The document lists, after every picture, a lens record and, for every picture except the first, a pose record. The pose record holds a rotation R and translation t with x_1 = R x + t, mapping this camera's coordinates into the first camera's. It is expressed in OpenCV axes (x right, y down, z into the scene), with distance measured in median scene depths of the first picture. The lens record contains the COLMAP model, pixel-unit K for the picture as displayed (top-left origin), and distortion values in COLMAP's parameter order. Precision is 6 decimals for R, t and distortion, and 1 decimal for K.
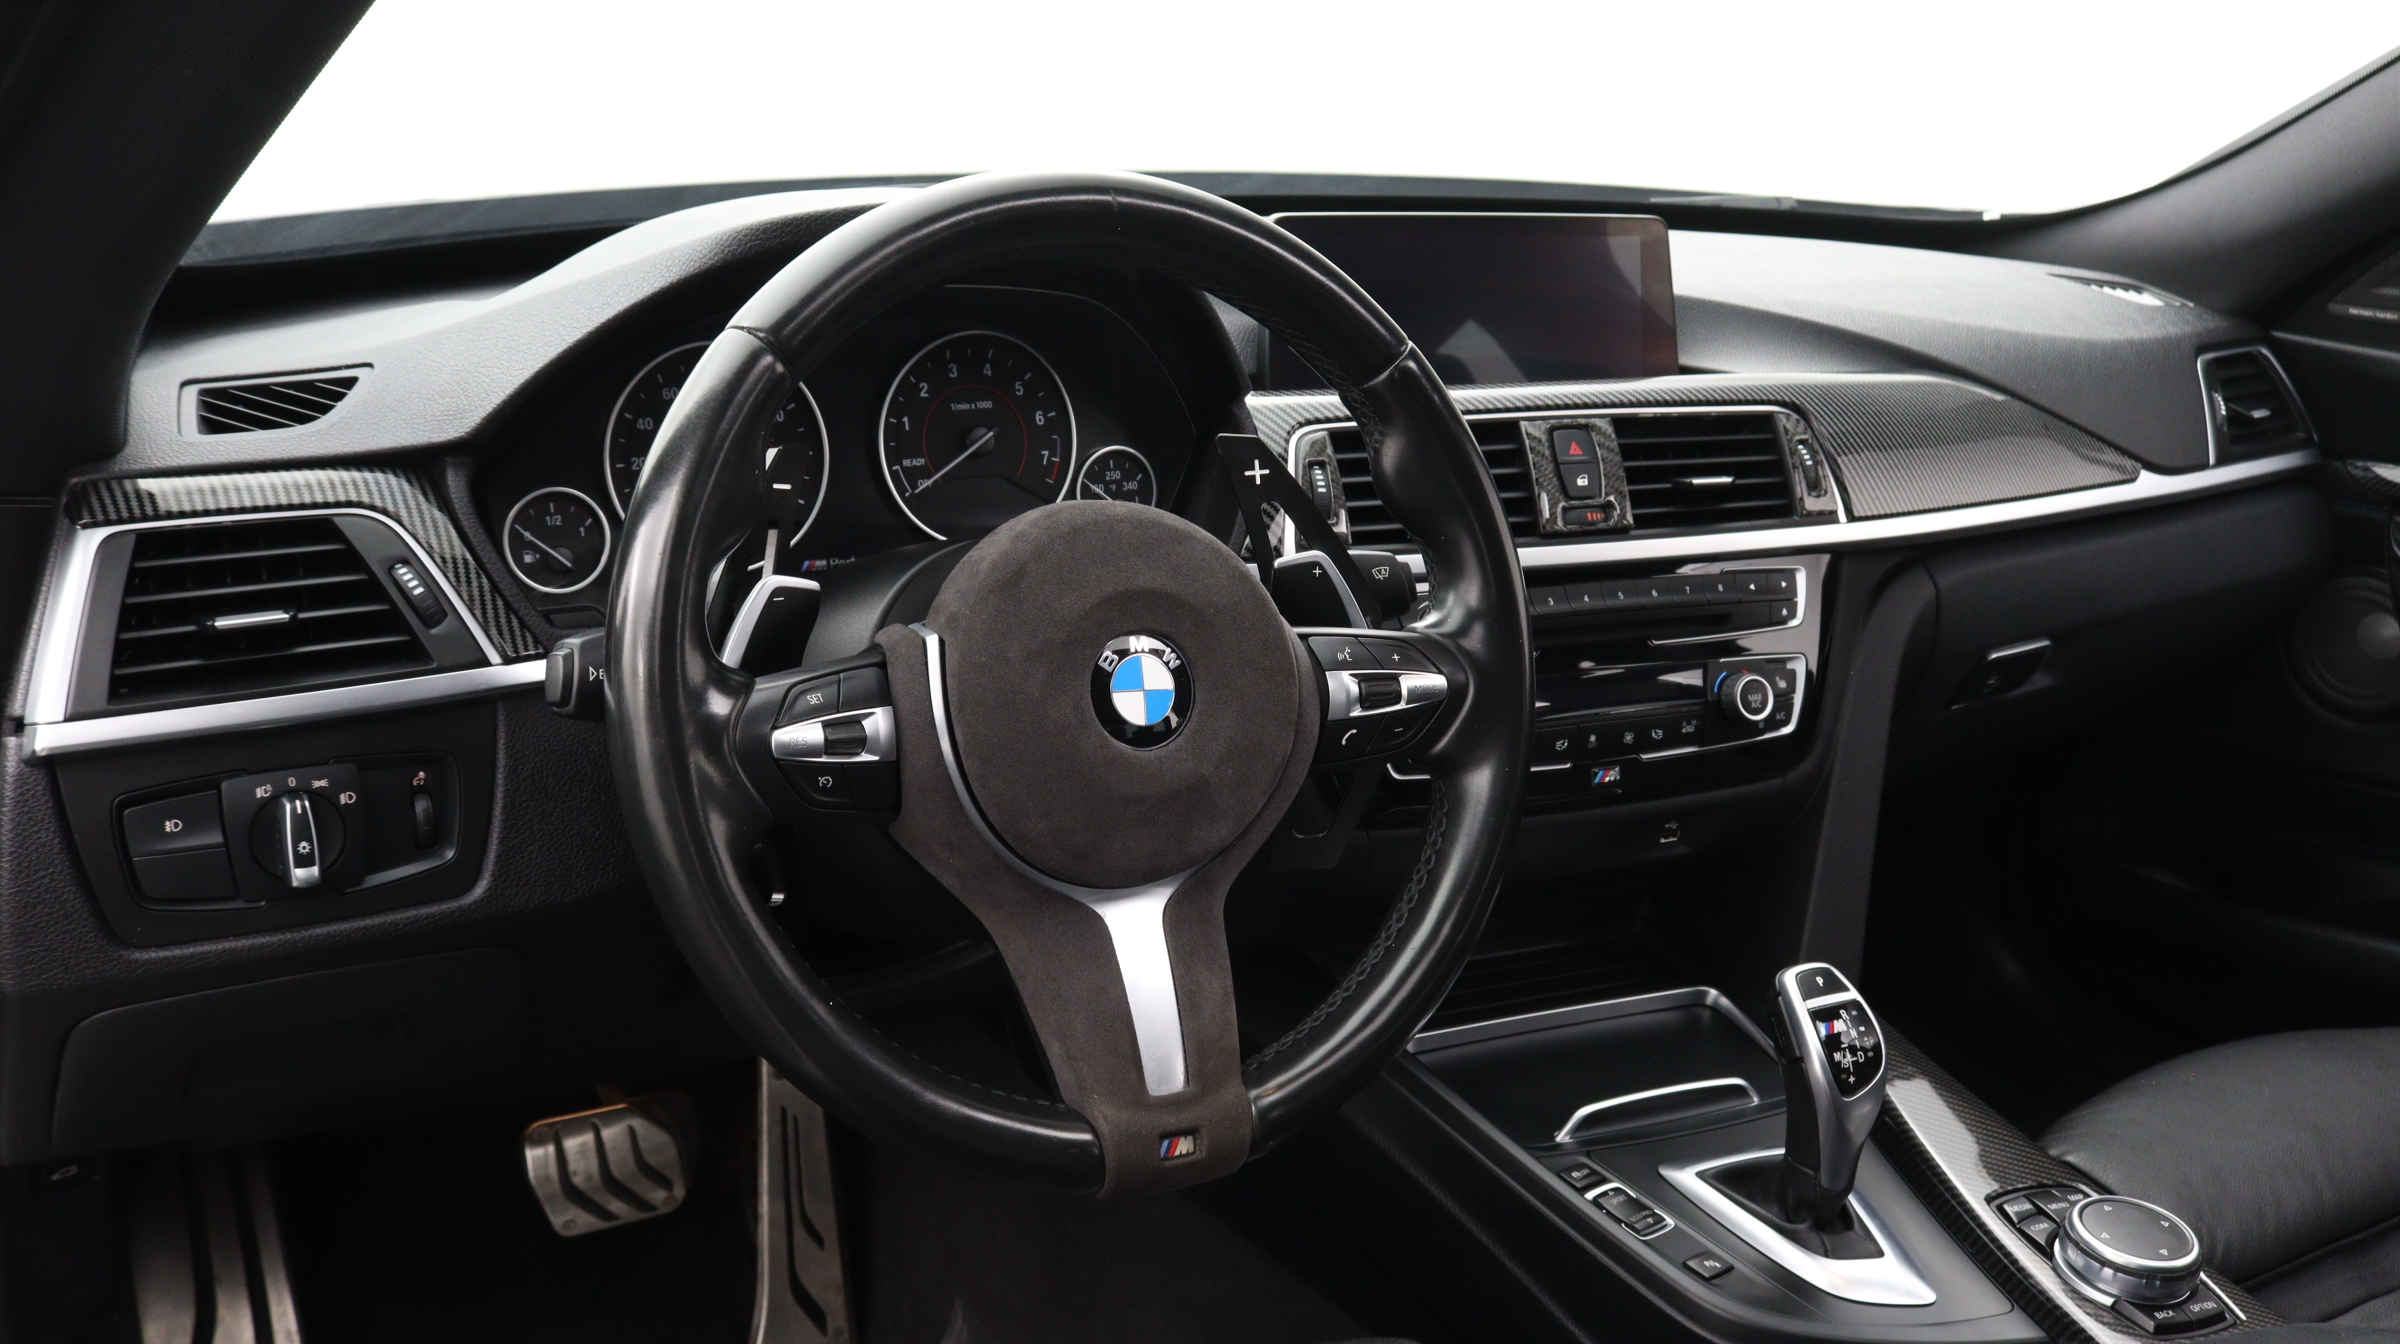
lens RADIAL K [[2238.2, 0, 1203.7], [0, 2238.2, 667.7], [0, 0, 1]] dist [-0.012161, 0.000000]
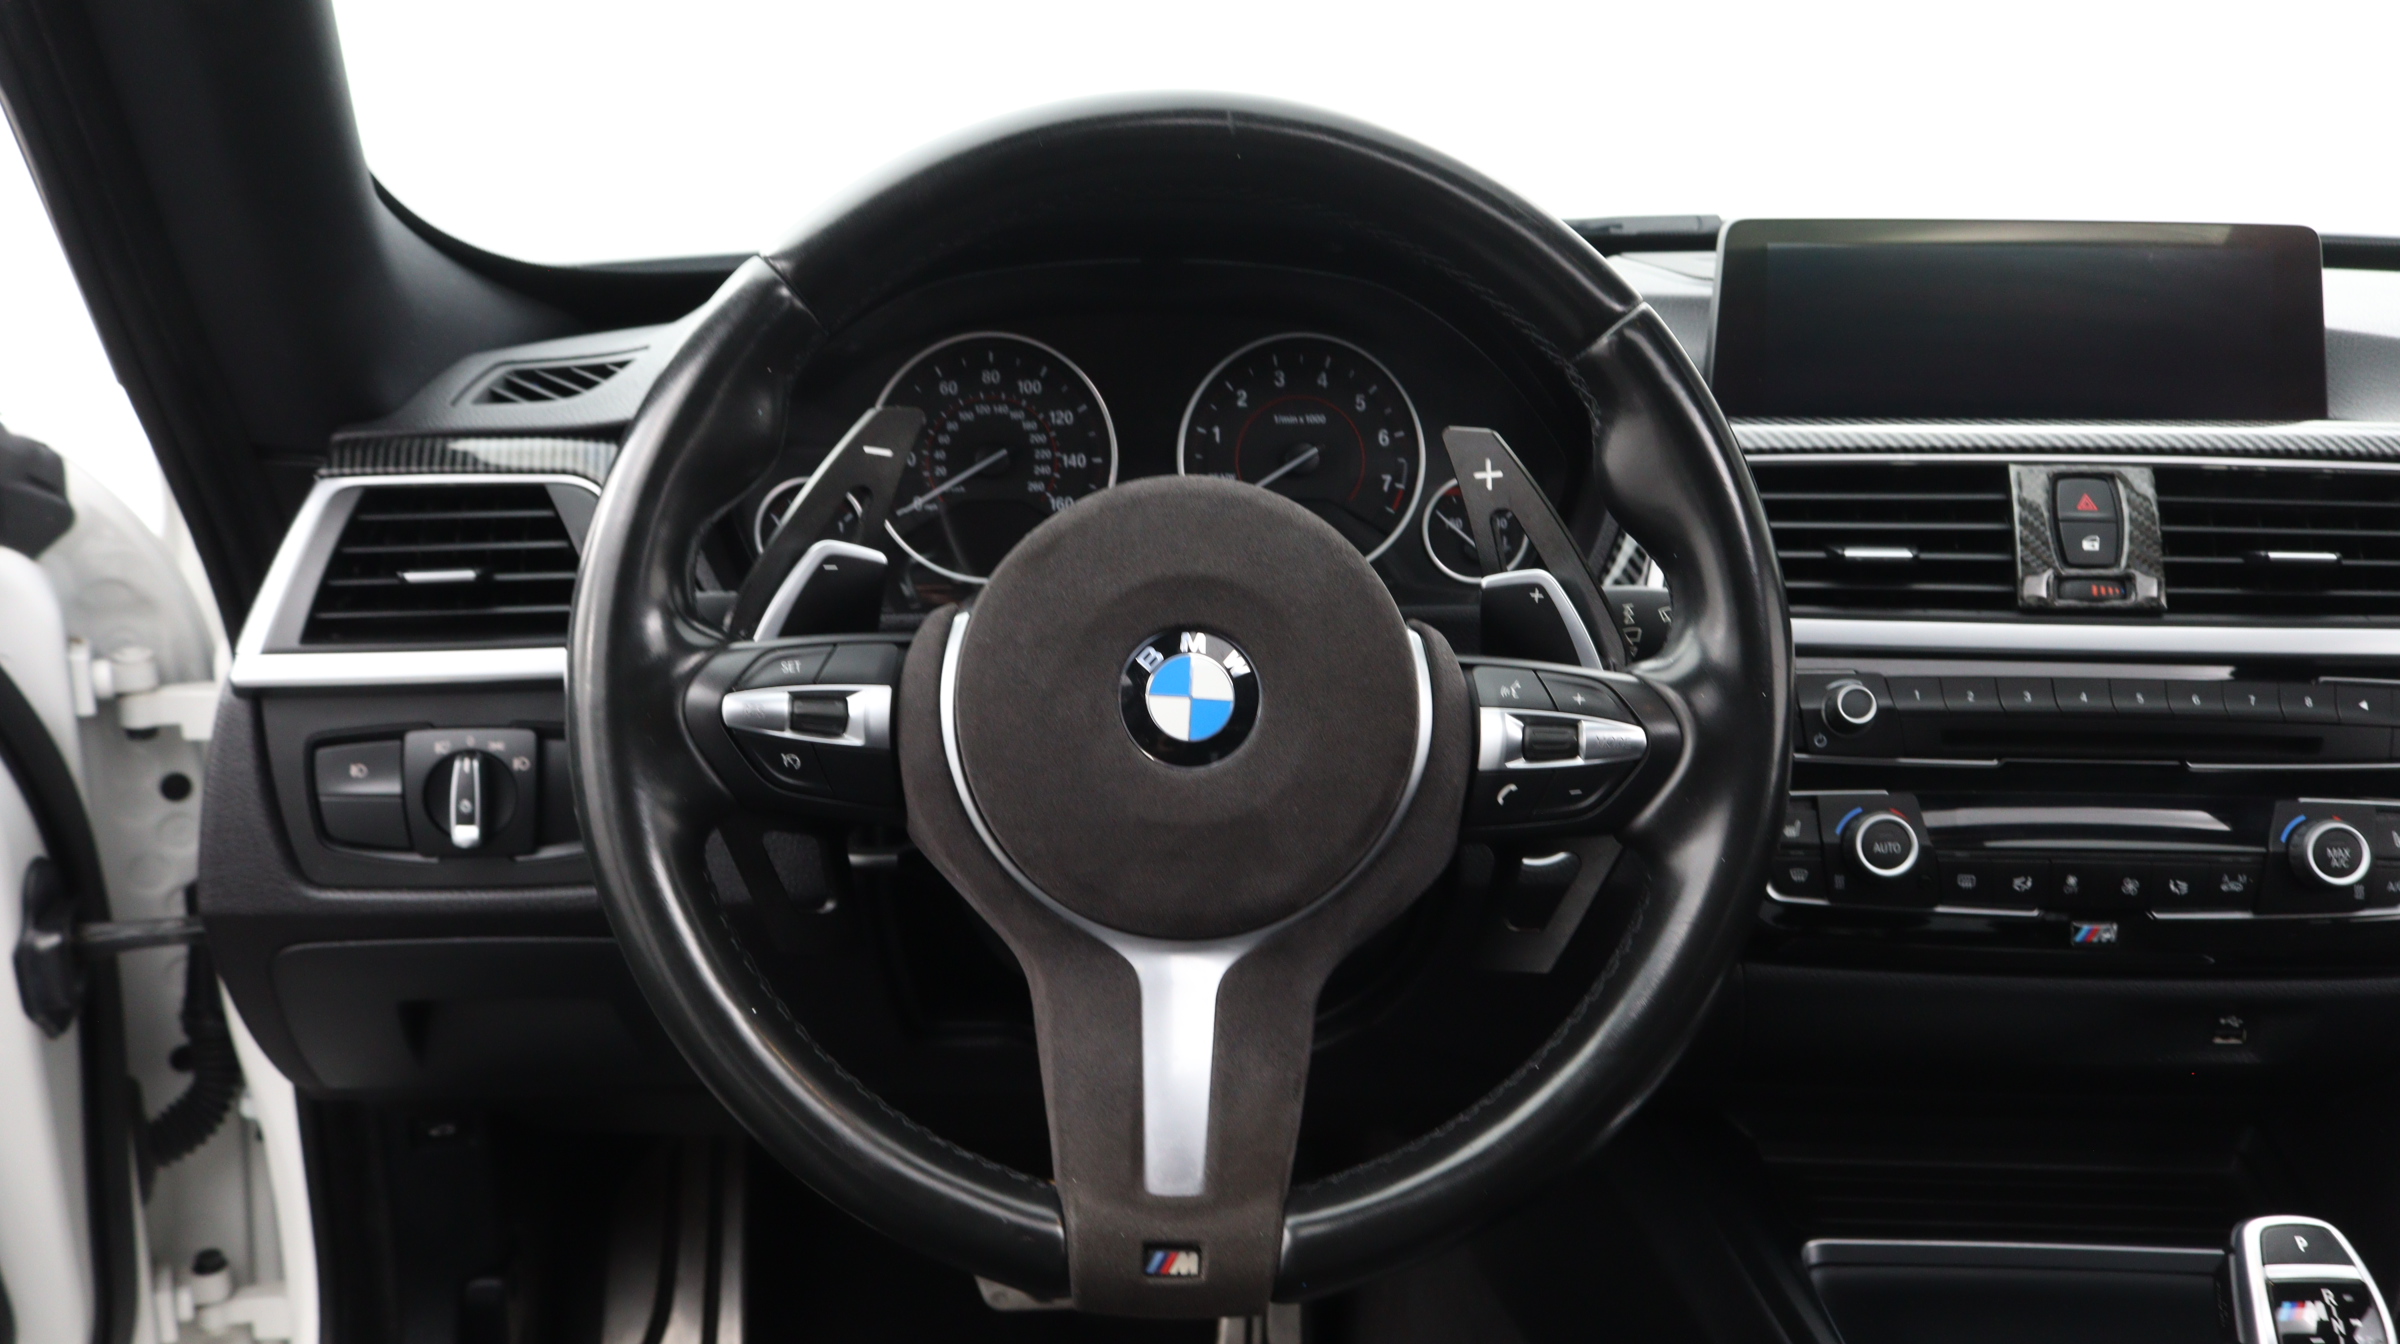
lens RADIAL K [[2238.2, 0, 1197.1], [0, 2238.2, 679.2], [0, 0, 1]] dist [-0.012161, 0.000000]
pose [[0.888320, 0.064511, -0.454672, 0.324233], [-0.099482, 0.993606, -0.053388, 0.043589], [0.448321, 0.092658, 0.889057, 0.247518]]
